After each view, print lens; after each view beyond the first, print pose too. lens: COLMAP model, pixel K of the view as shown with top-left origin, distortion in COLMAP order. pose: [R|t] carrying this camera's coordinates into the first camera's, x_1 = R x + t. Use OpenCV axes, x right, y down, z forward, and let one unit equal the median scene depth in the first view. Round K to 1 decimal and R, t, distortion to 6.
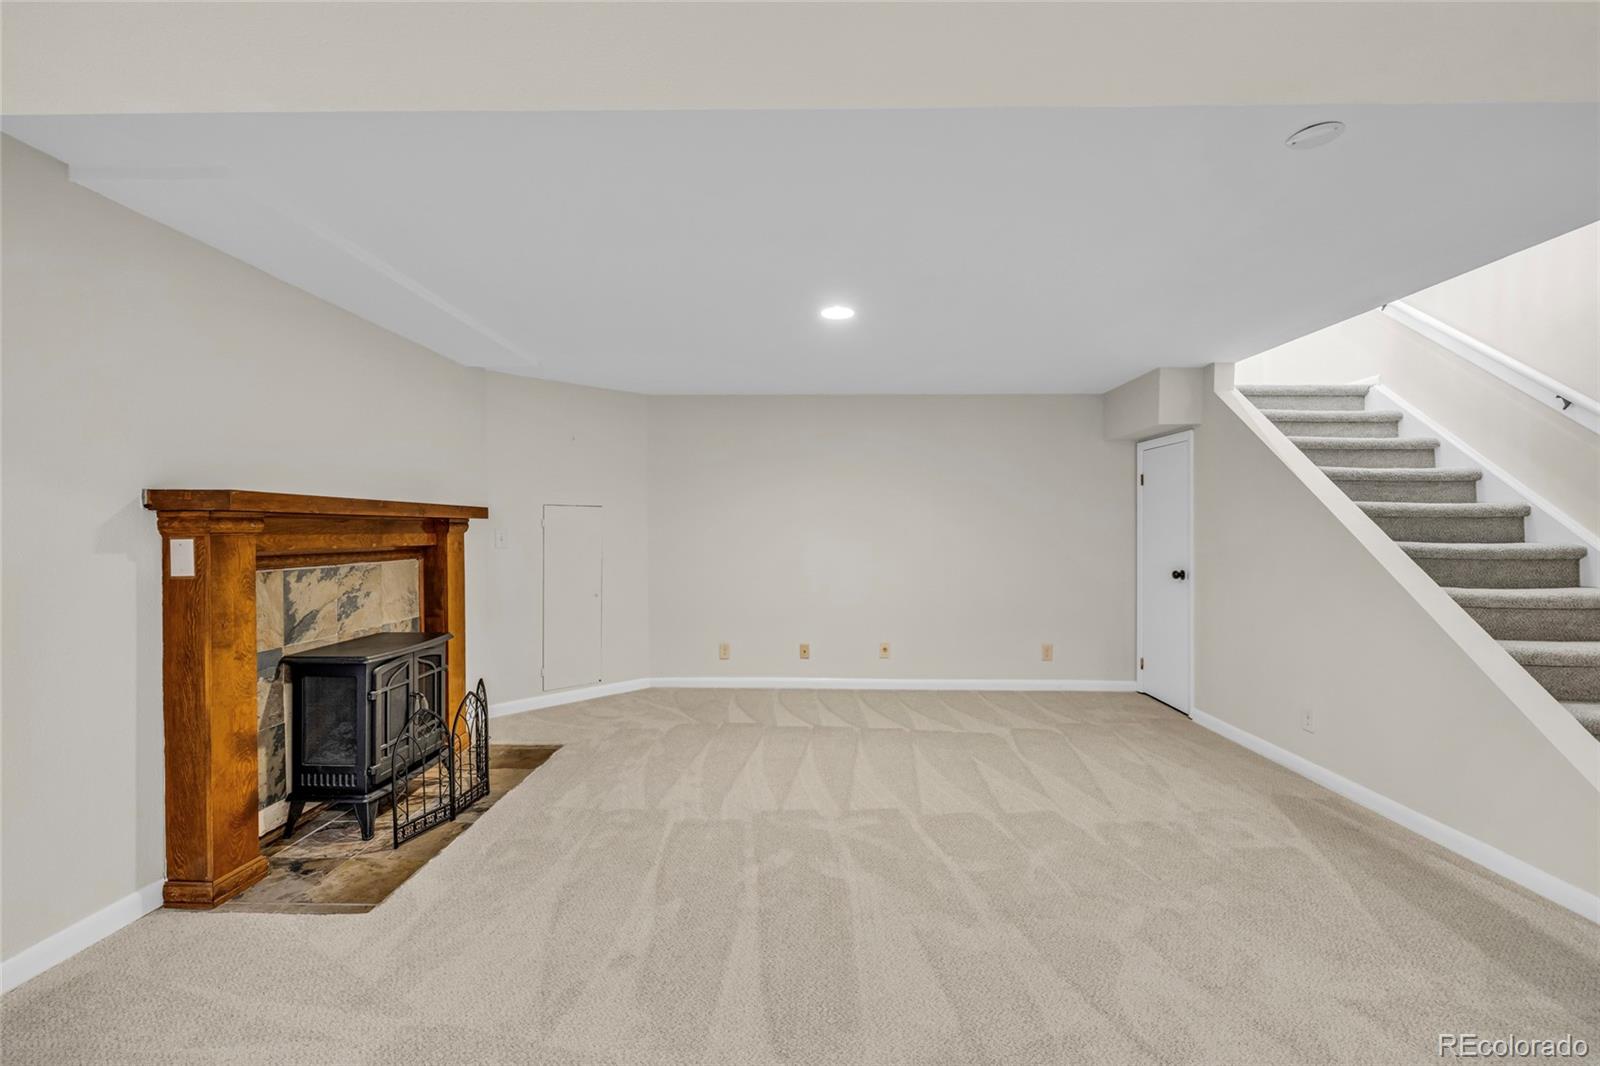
lens RADIAL K [[662.5, 0, 802.3], [0, 662.5, 531.6], [0, 0, 1]] dist [0.000482, -0.000053]
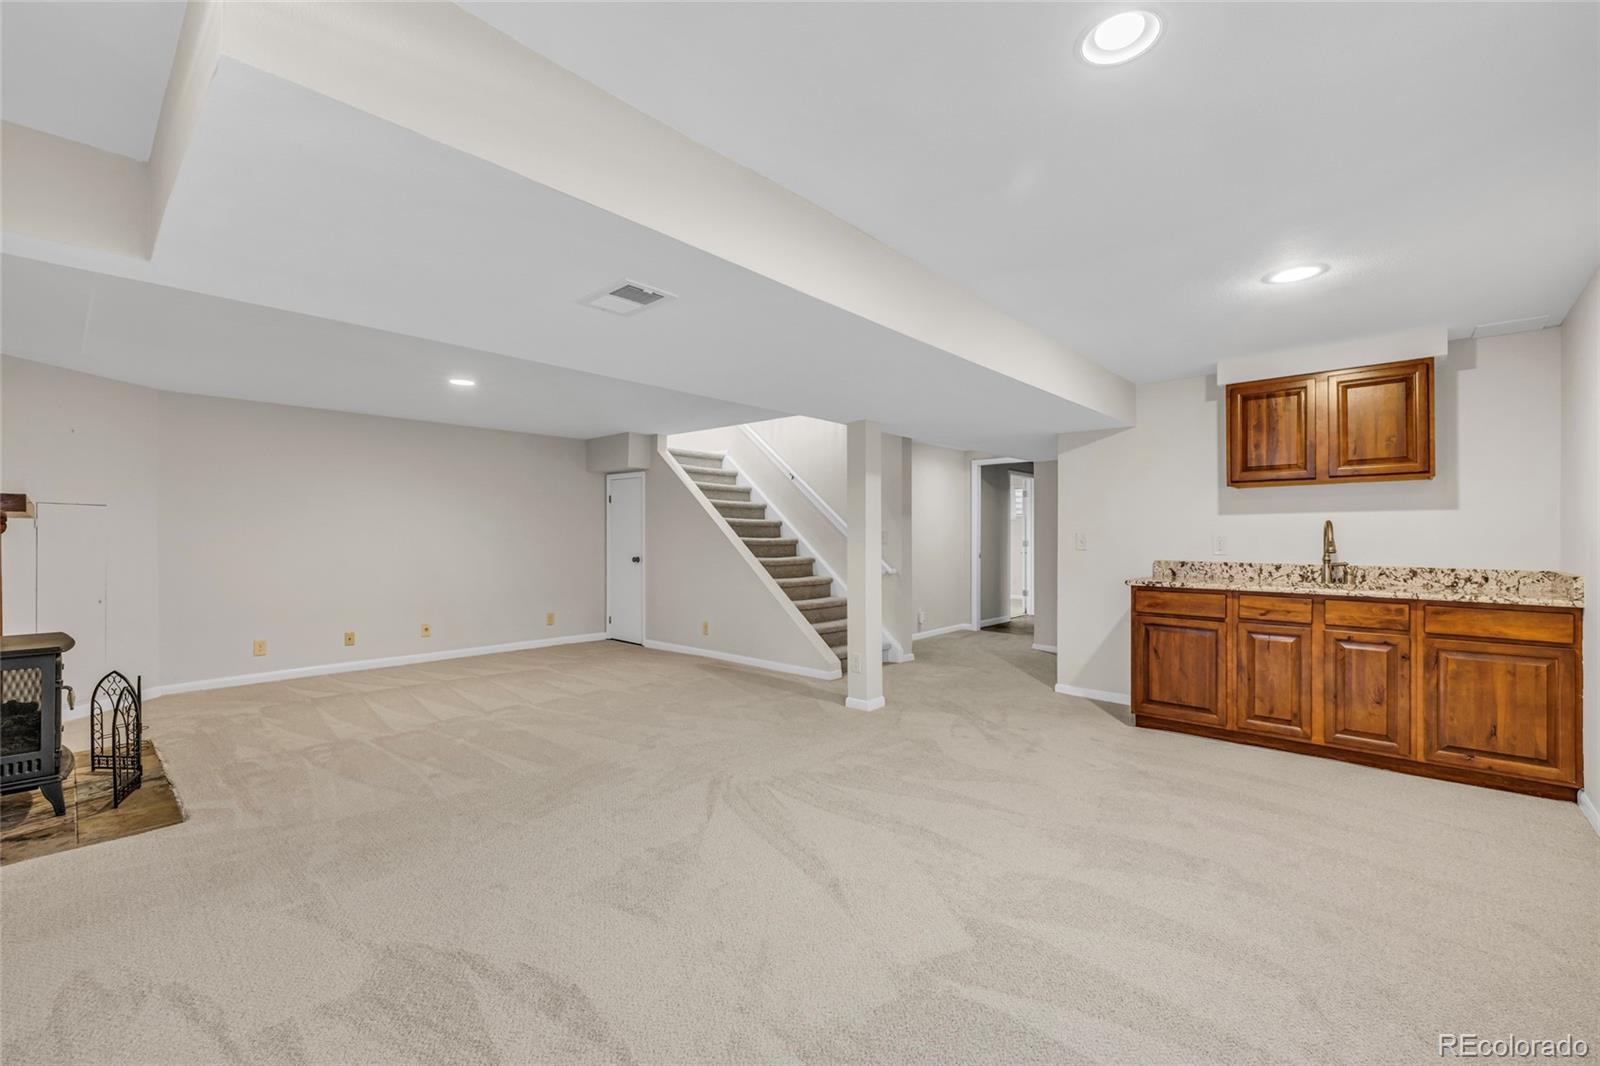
lens RADIAL K [[662.5, 0, 799.8], [0, 662.5, 531.9], [0, 0, 1]] dist [0.000482, -0.000053]
pose [[0.651866, 0.002053, 0.758331, -0.514231], [0.002260, 0.999987, -0.004651, 0.007553], [-0.758331, 0.004746, 0.651853, -0.463197]]
